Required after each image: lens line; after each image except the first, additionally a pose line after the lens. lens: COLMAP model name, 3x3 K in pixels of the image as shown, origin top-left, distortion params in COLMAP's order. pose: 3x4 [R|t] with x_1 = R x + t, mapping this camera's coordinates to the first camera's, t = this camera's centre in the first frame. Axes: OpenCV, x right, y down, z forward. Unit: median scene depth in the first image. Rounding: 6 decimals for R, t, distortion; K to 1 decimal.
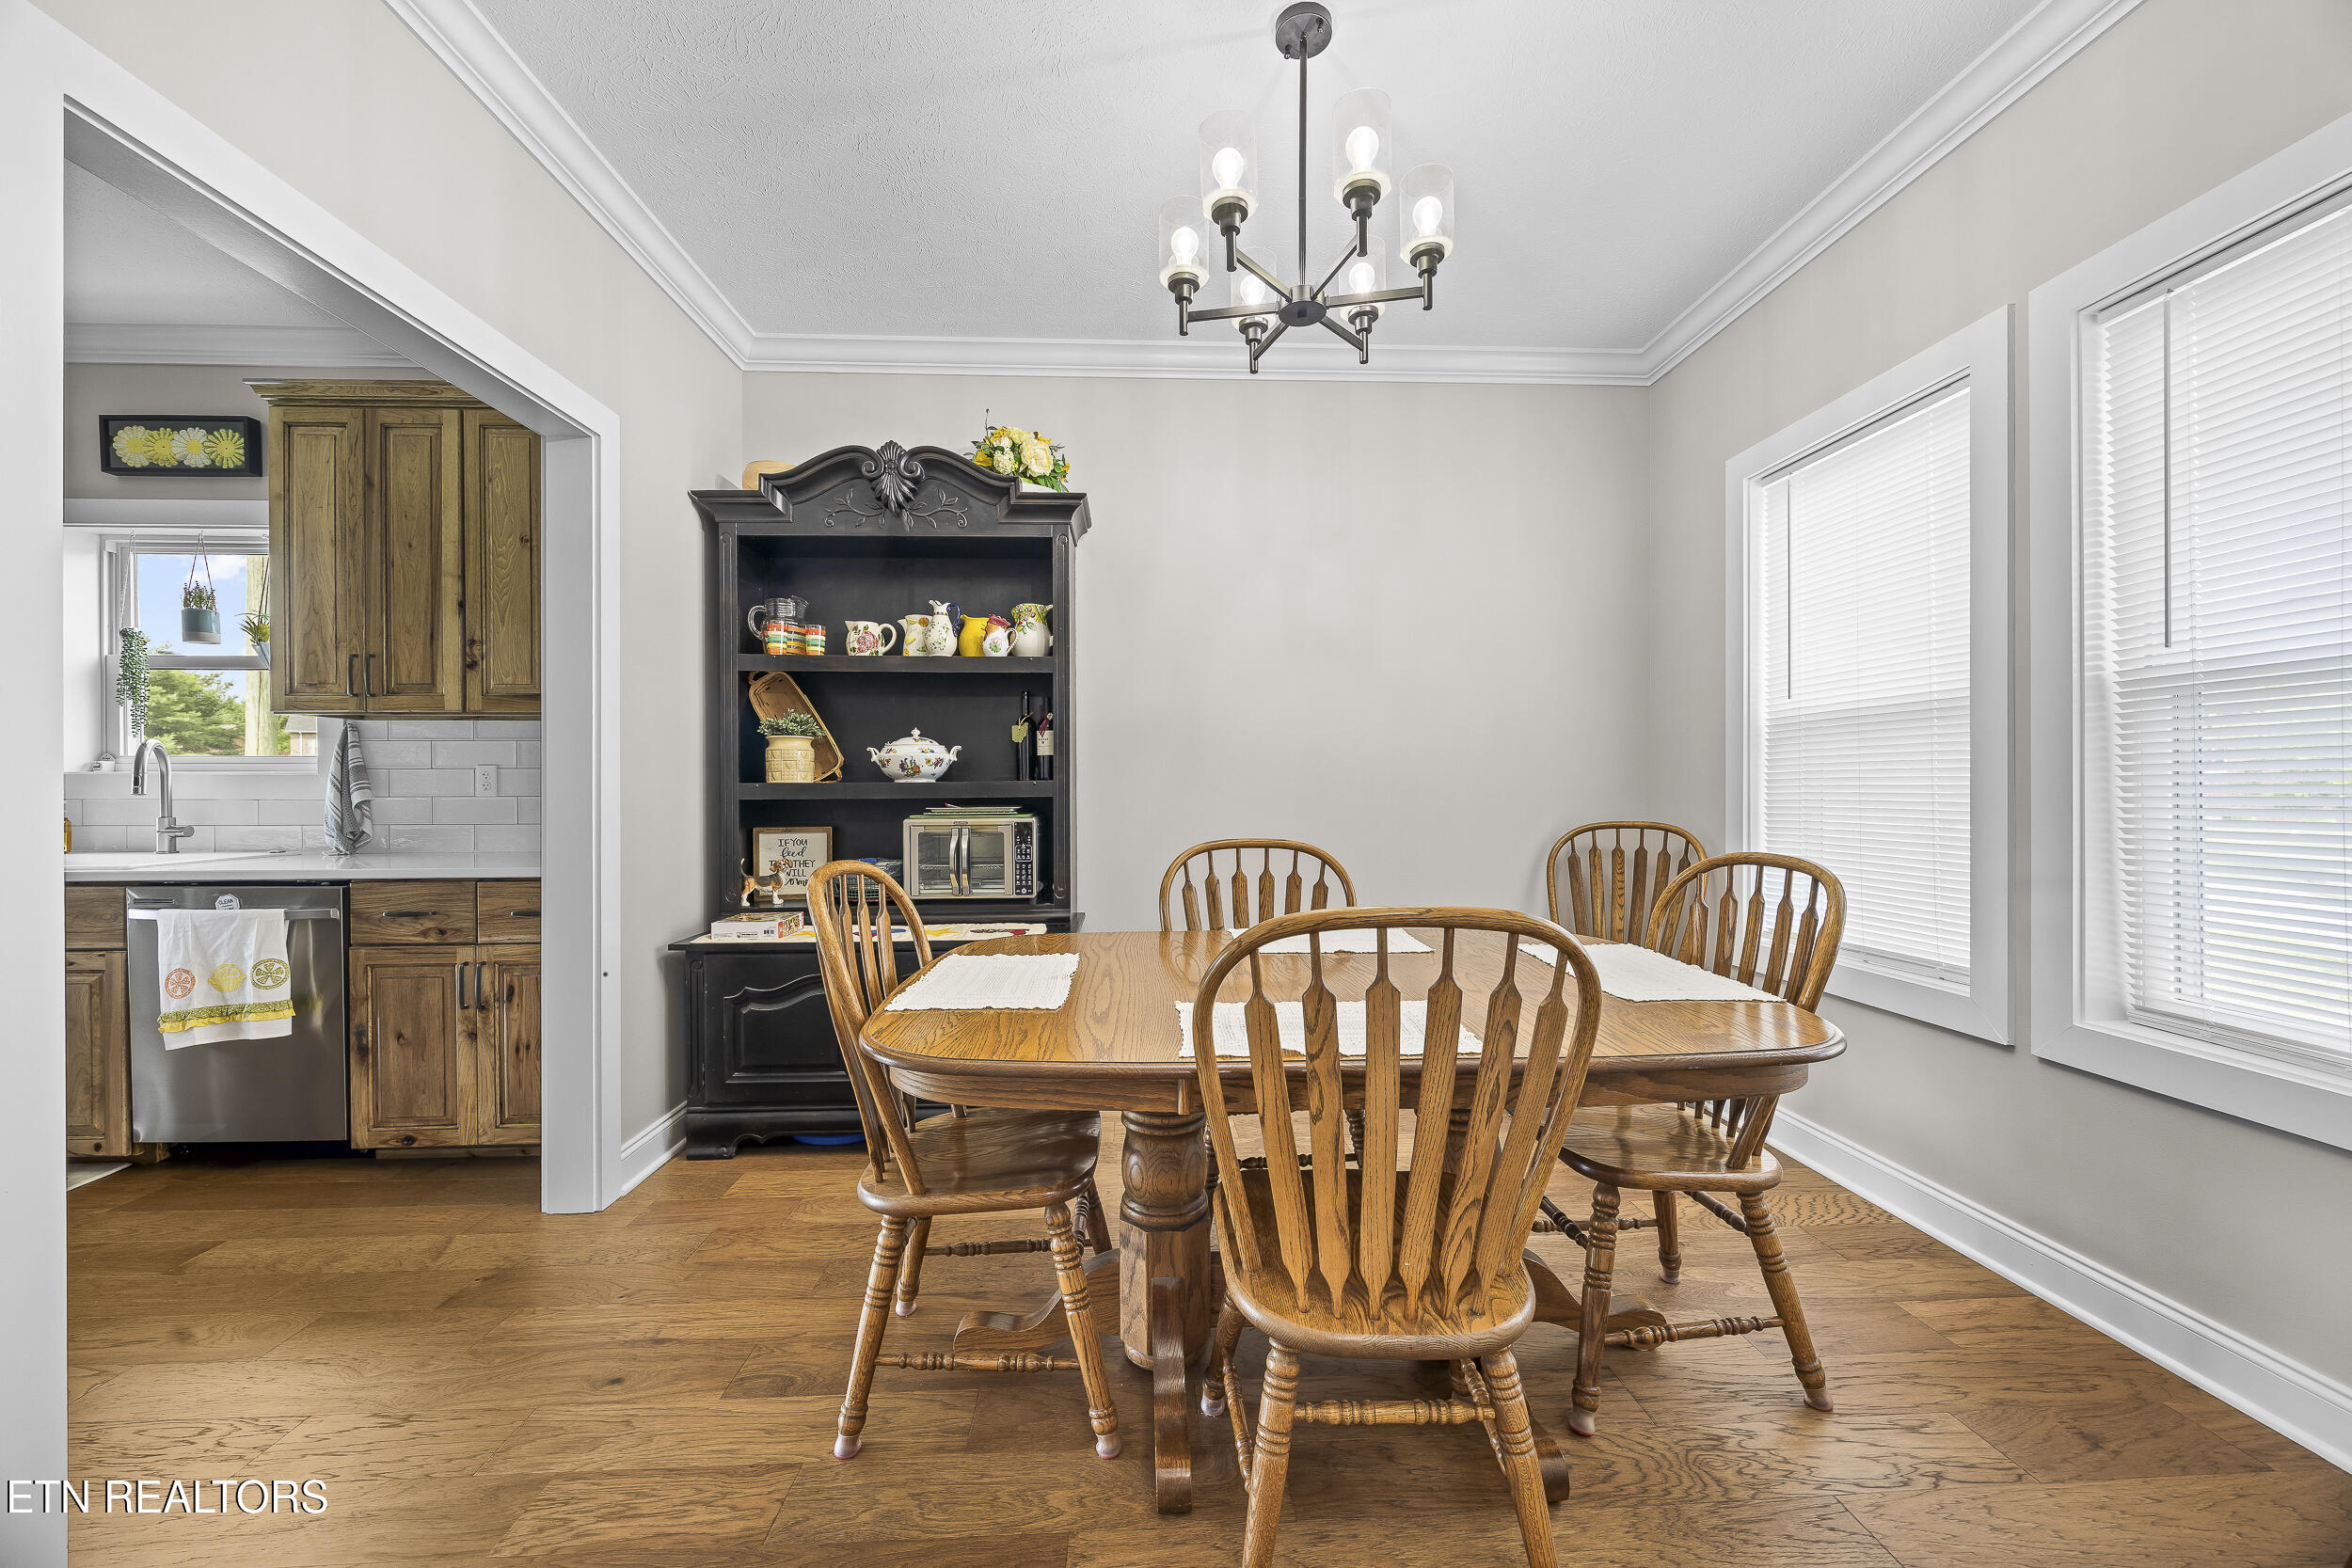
lens RADIAL K [[902.4, 0, 1175.9], [0, 902.4, 790.3], [0, 0, 1]] dist [-0.001532, -0.000401]
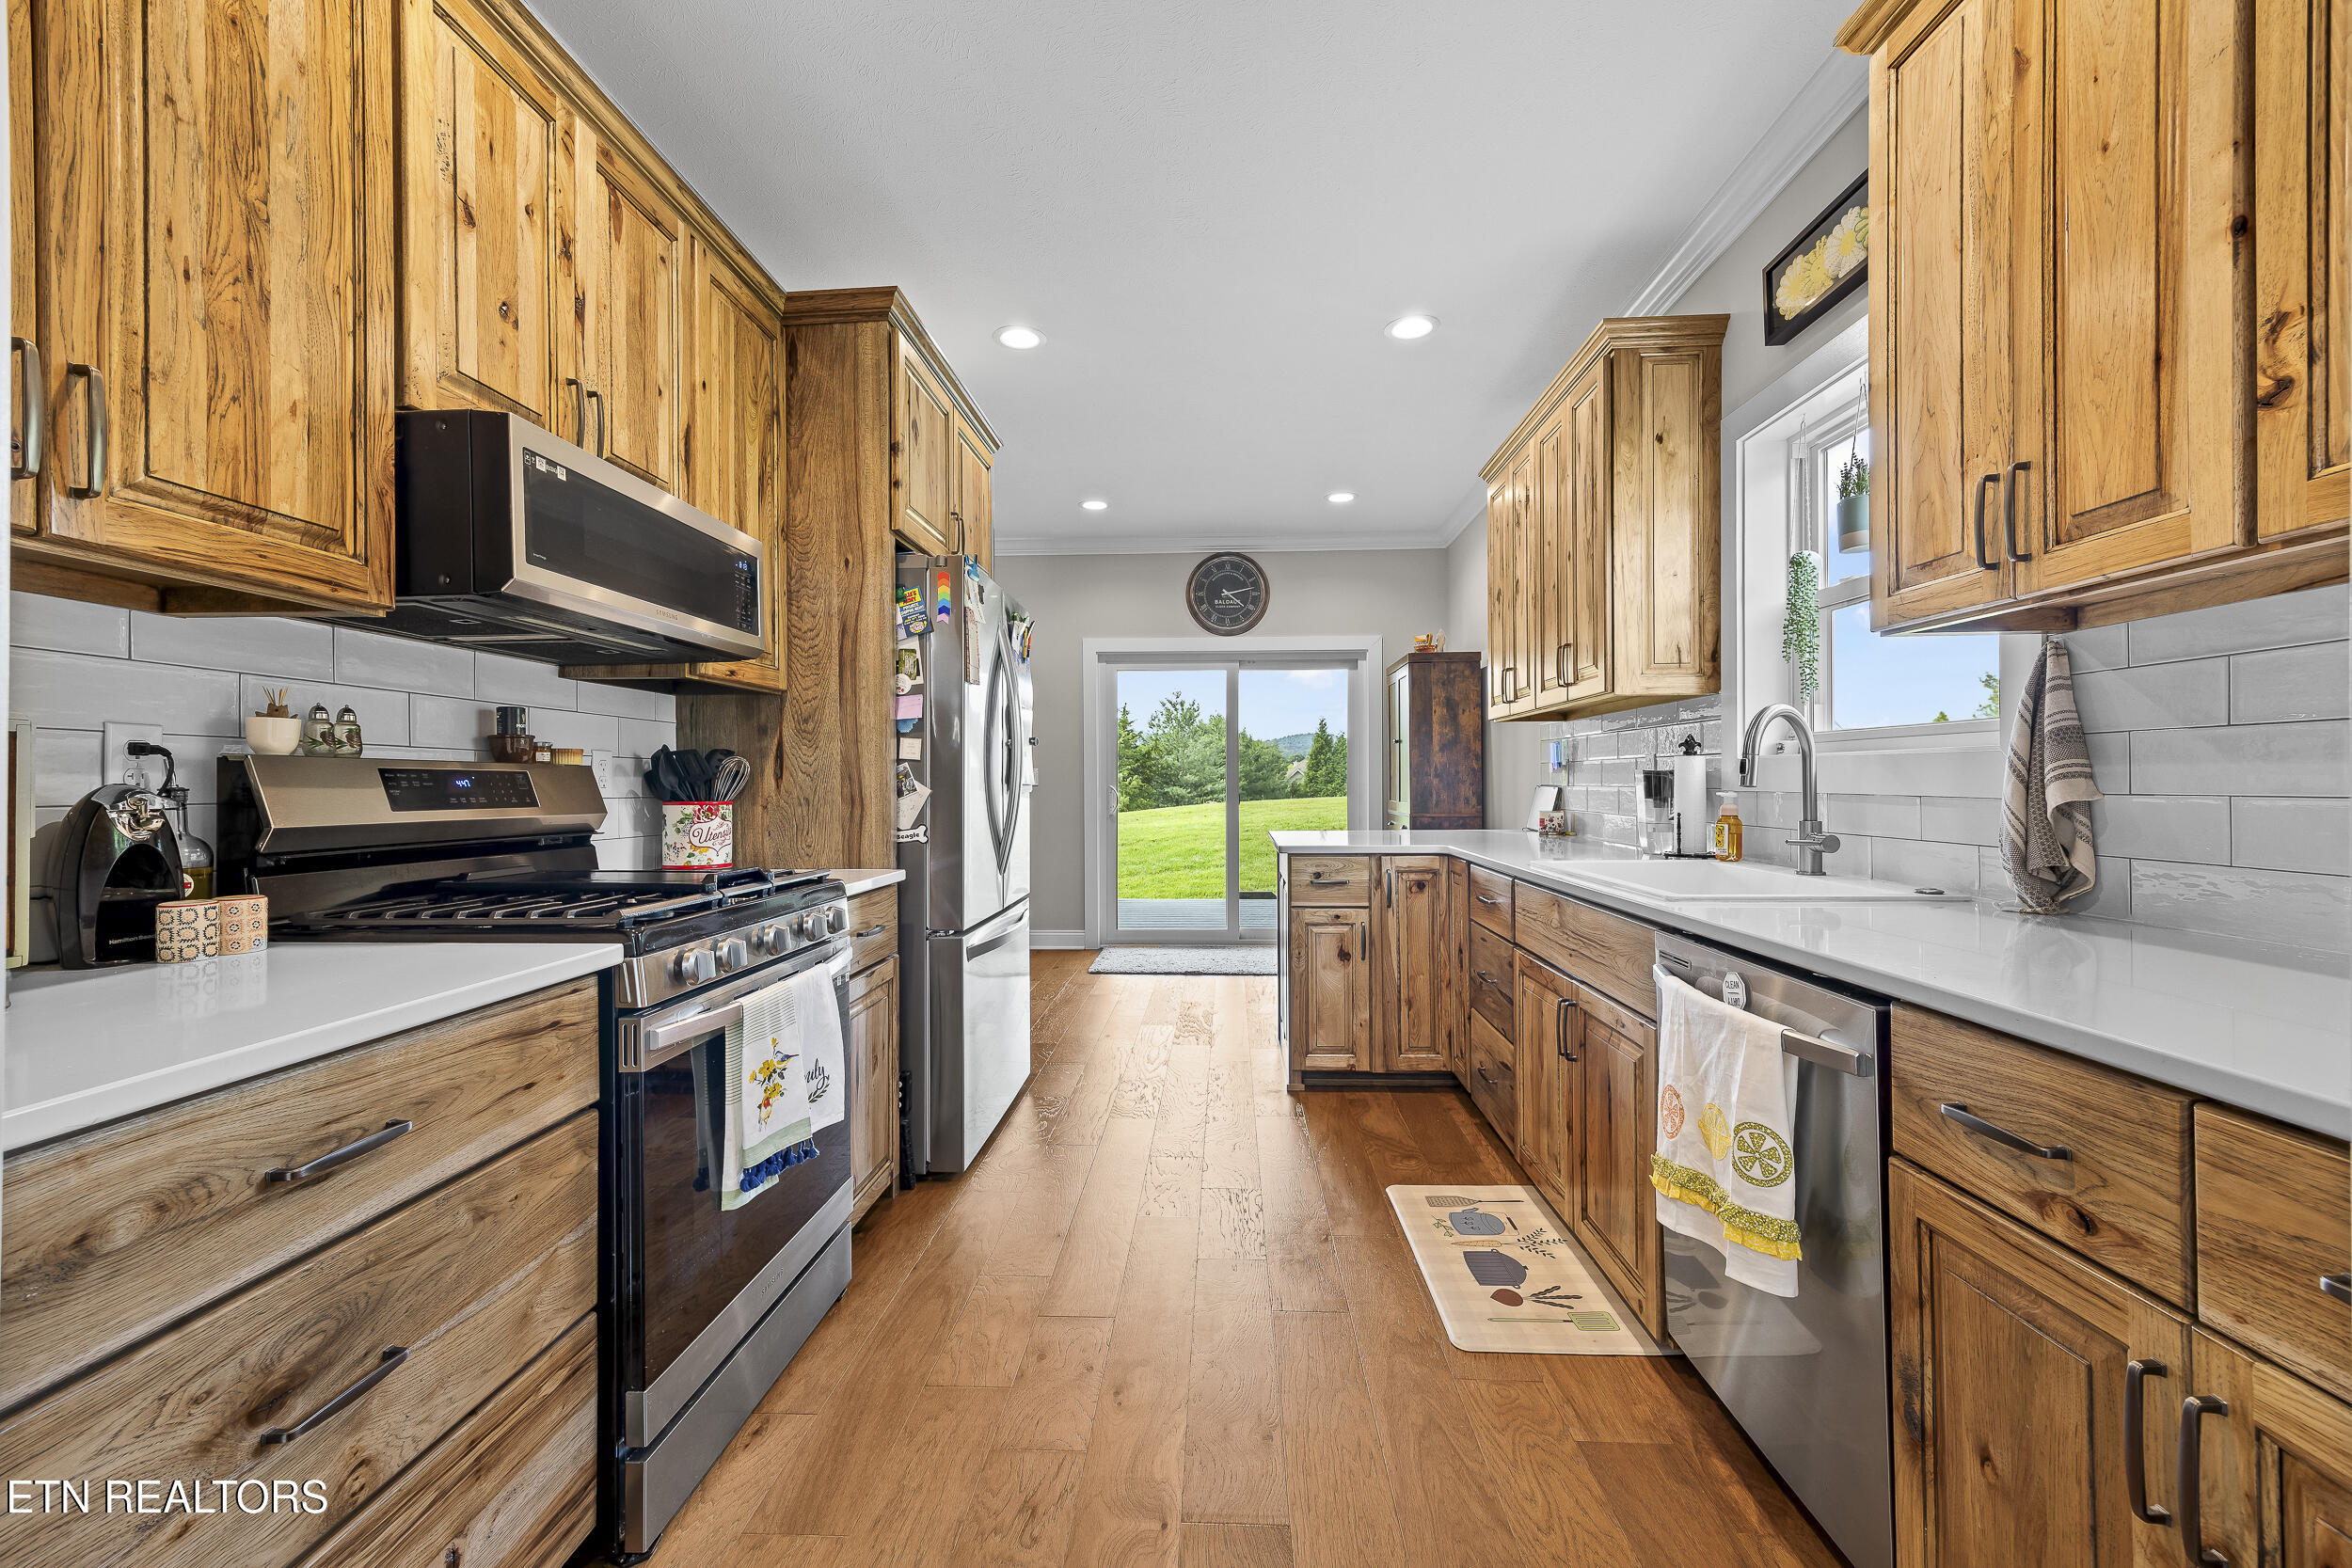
lens RADIAL K [[957.1, 0, 1185.0], [0, 957.1, 780.3], [0, 0, 1]] dist [0.012224, -0.000702]
pose [[-0.082162, 0.000634, -0.996619, -0.398675], [0.001647, 0.999999, 0.000500, -0.000752], [0.996618, -0.001601, -0.082163, 0.637066]]
